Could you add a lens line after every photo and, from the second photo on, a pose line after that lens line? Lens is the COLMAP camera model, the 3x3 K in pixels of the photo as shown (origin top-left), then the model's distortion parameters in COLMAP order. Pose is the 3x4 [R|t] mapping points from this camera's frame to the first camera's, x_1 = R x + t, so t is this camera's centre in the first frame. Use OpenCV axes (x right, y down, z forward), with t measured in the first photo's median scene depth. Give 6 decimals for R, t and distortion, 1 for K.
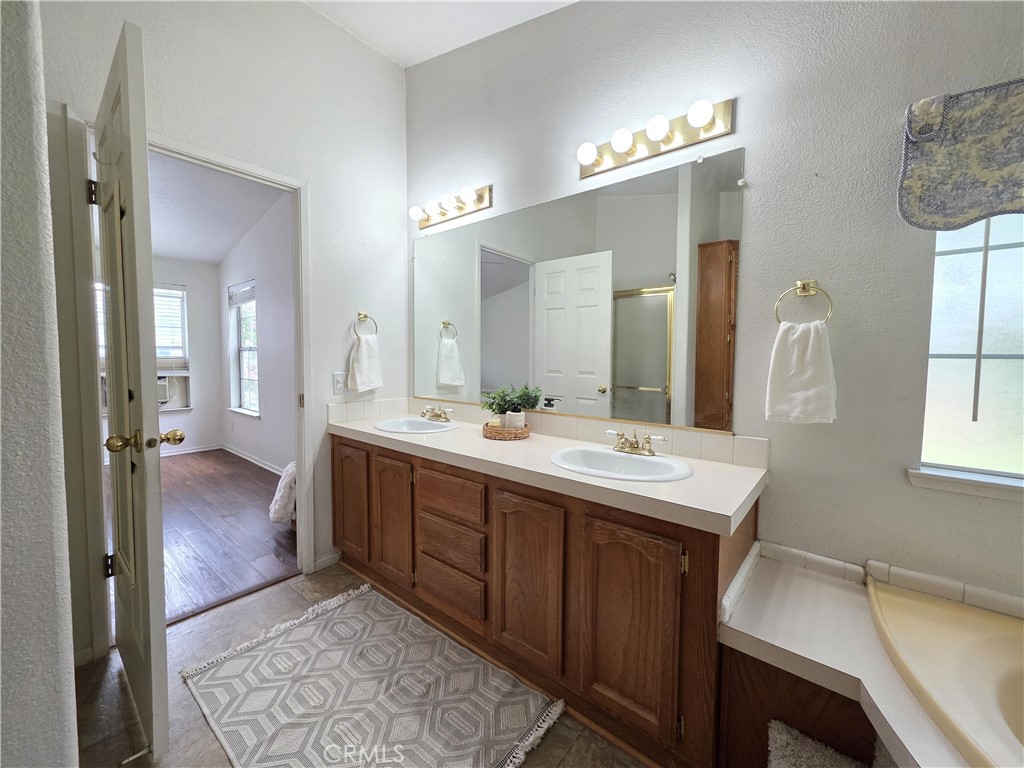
lens RADIAL K [[408.5, 0, 514.3], [0, 408.5, 378.2], [0, 0, 1]] dist [0.001146, 0.000242]
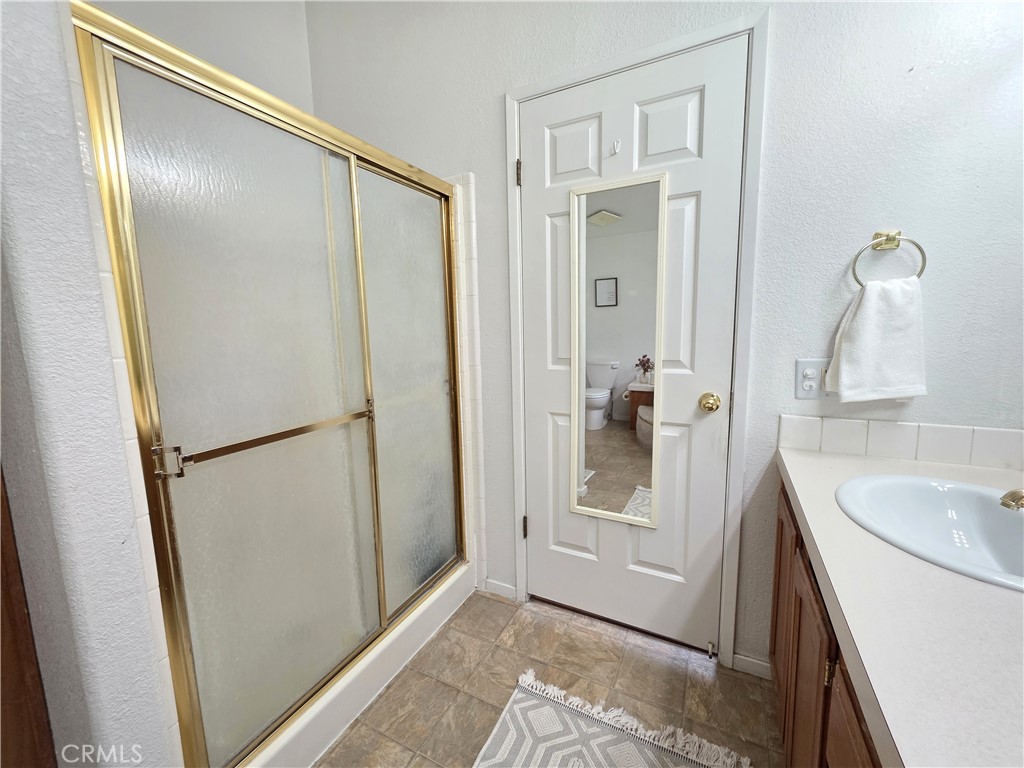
lens RADIAL K [[408.5, 0, 514.3], [0, 408.5, 378.2], [0, 0, 1]] dist [0.001146, 0.000242]
pose [[0.213537, 0.113087, -0.970368, 0.006970], [-0.029720, 0.993570, 0.109251, -0.036489], [0.976483, 0.005510, 0.215524, 0.525097]]
